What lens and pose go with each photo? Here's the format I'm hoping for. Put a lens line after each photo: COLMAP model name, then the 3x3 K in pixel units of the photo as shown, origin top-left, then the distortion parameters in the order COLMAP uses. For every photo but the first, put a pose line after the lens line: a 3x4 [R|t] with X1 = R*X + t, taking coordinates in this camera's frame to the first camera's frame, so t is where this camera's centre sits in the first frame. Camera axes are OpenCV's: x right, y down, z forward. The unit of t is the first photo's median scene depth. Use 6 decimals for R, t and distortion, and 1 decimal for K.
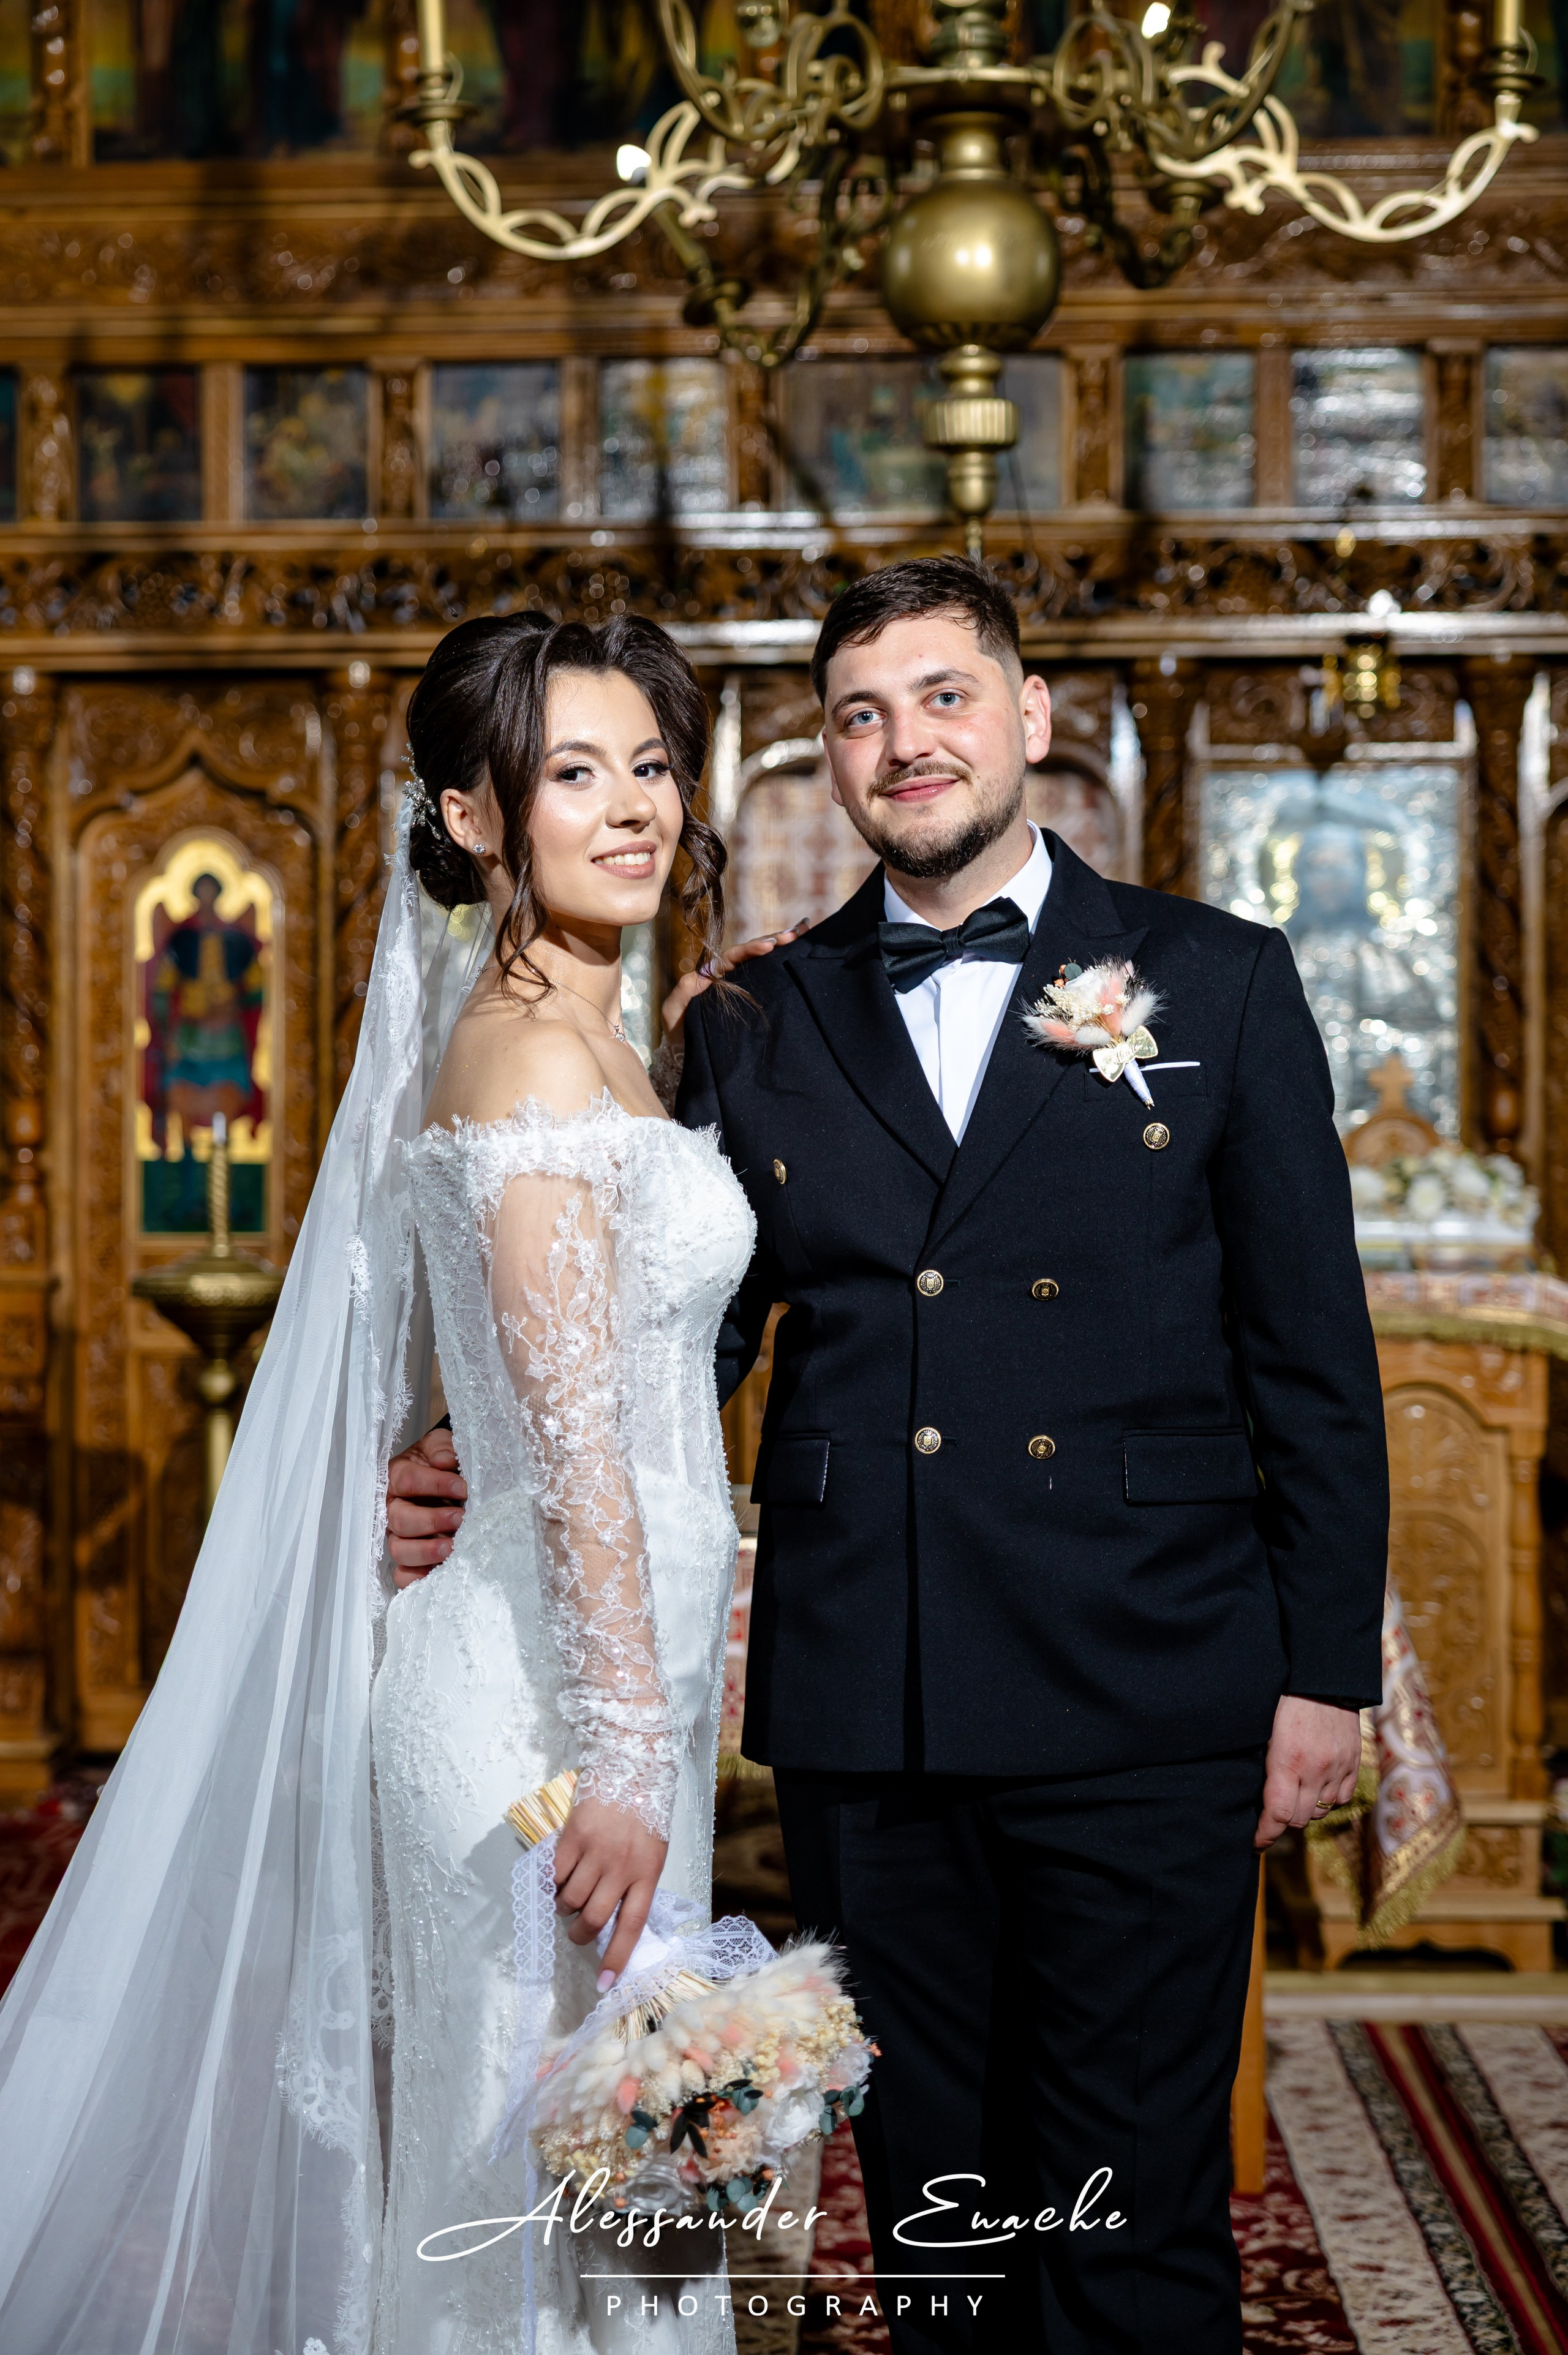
lens RADIAL K [[3963.0, 0, 784.0], [0, 3963.0, 1177.5], [0, 0, 1]] dist [-0.005735, 0.083989]
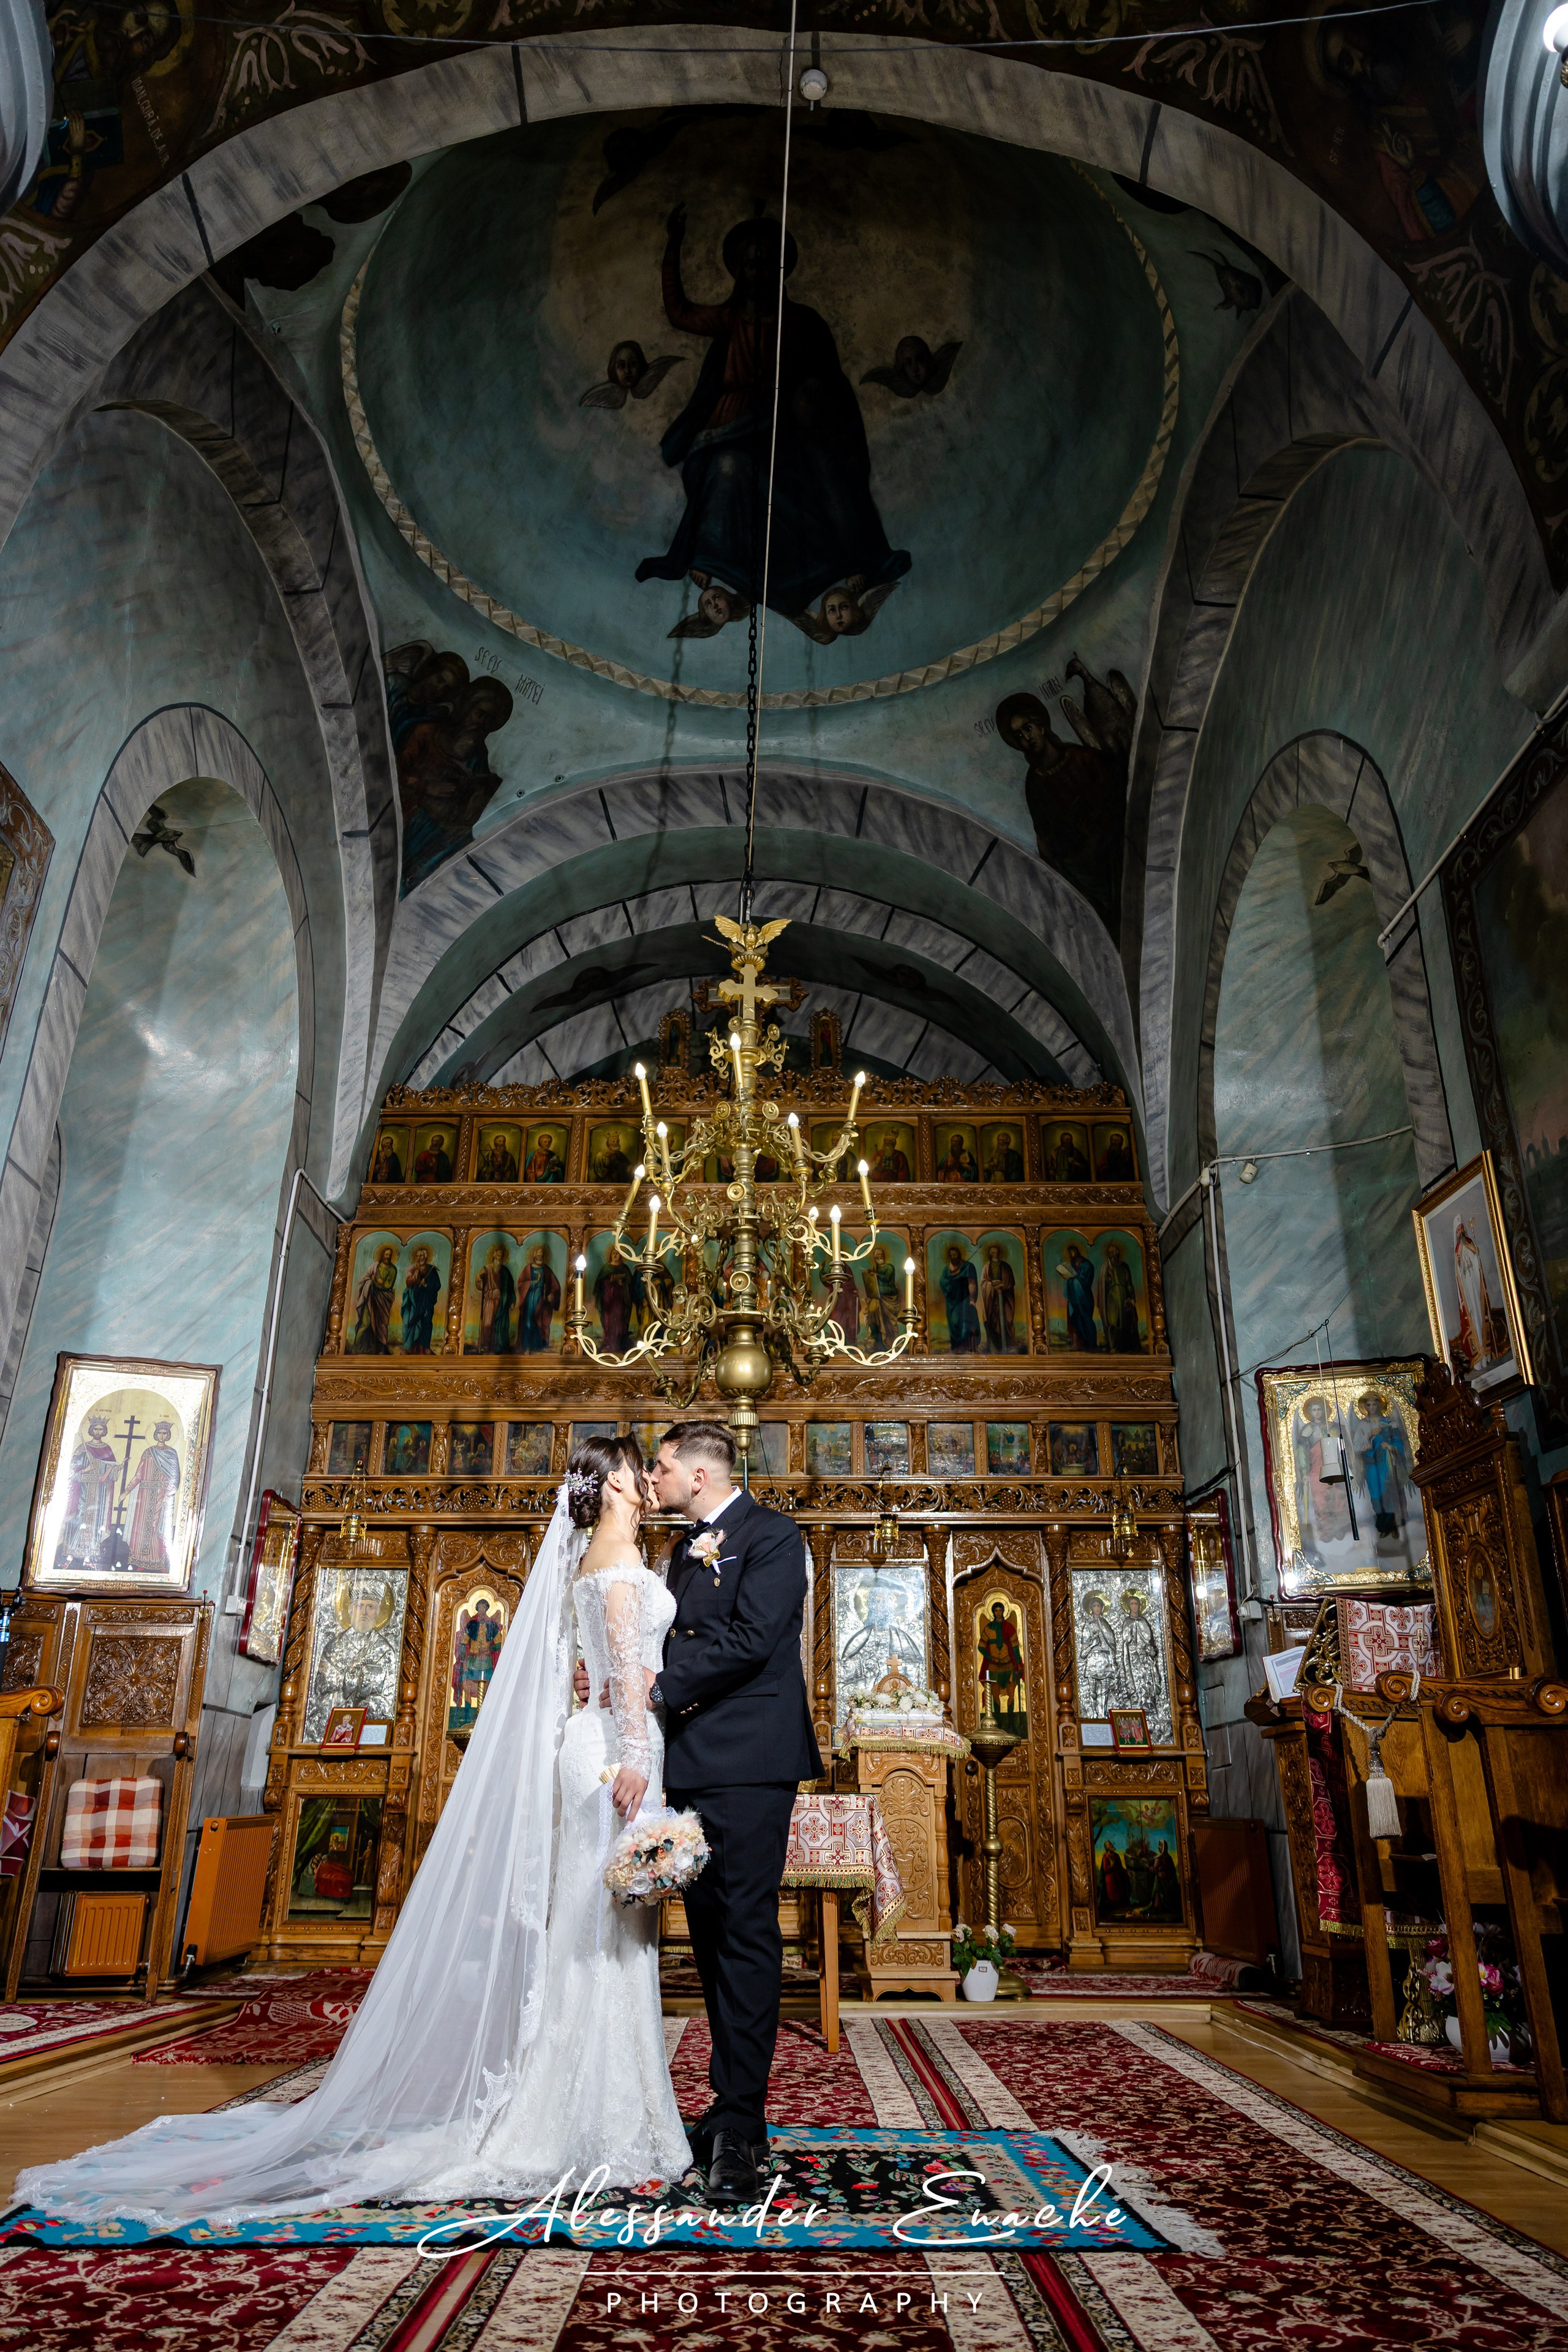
lens RADIAL K [[1537.2, 0, 784.0], [0, 1537.2, 1176.0], [0, 0, 1]] dist [-0.008658, 0.002263]
pose [[0.998866, 0.023044, 0.041662, 0.015852], [-0.005140, 0.922147, -0.386805, 0.067906], [-0.047332, 0.386153, 0.921220, -0.133807]]
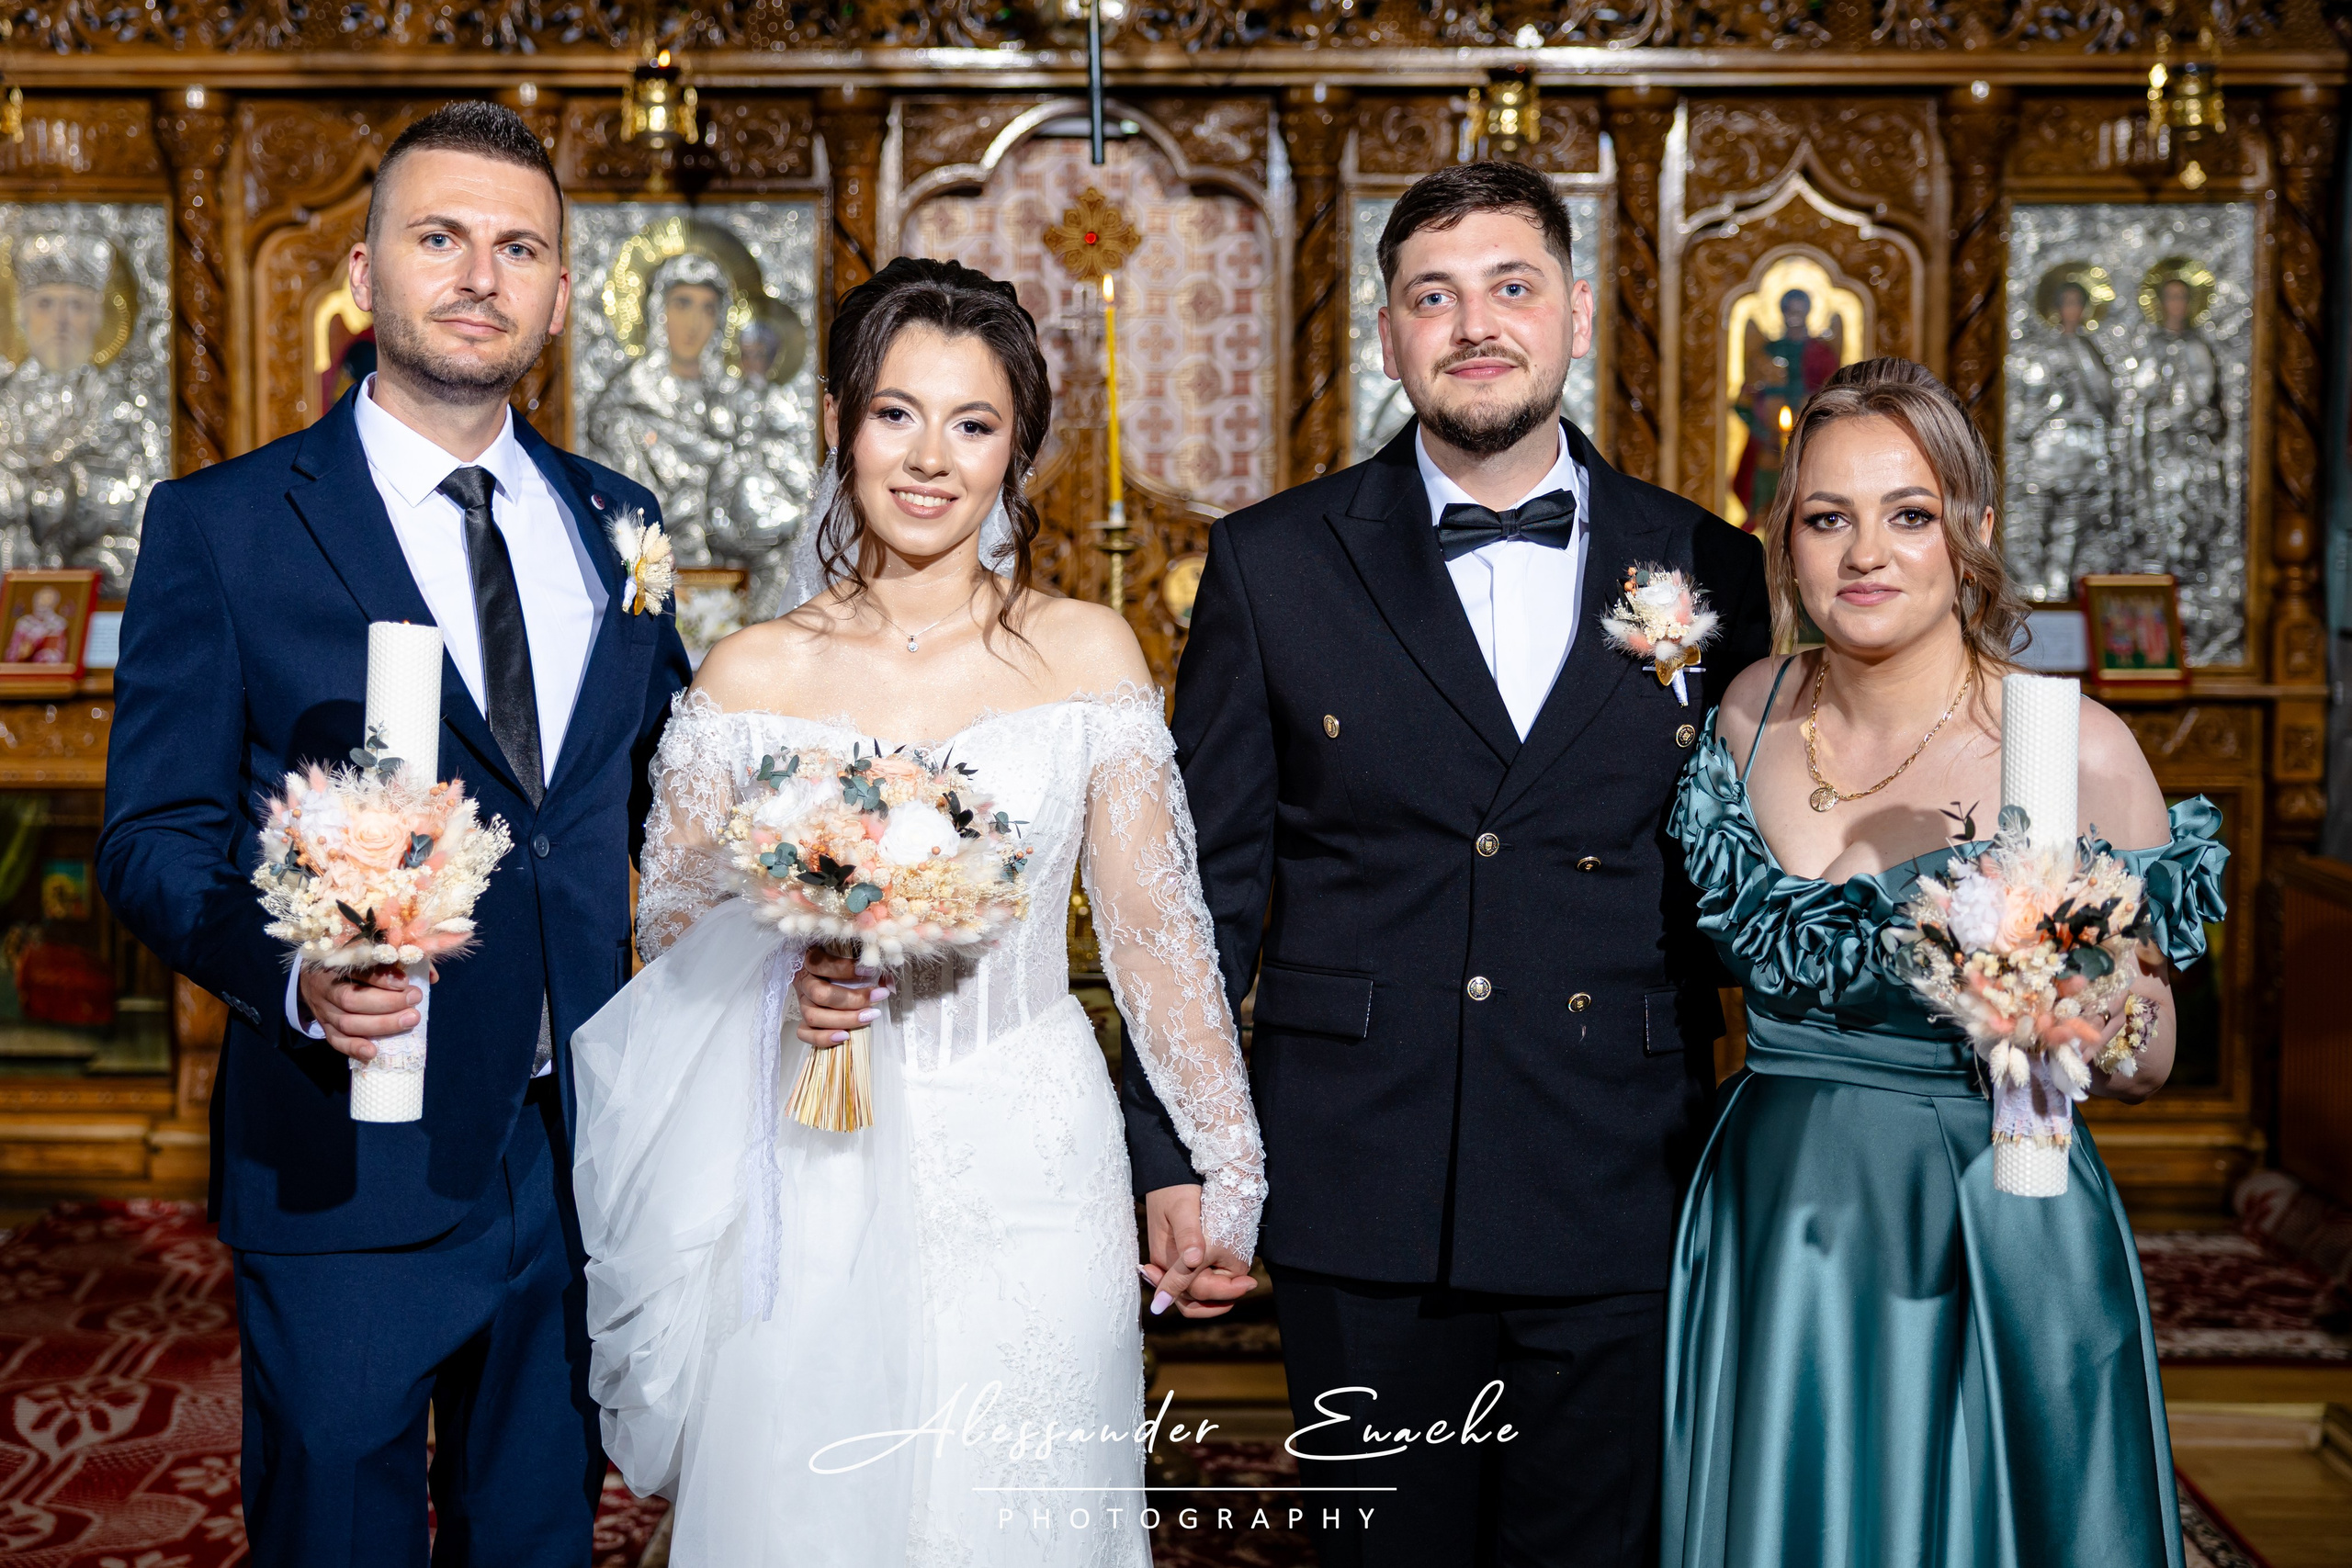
lens RADIAL K [[3563.6, 0, 1180.9], [0, 3563.6, 729.3], [0, 0, 1]] dist [0.005098, 0.068950]
pose [[0.999176, 0.001979, 0.040549, 0.023750], [-0.004771, 0.997614, 0.068867, -0.028449], [-0.040316, -0.069003, 0.996801, 0.068838]]
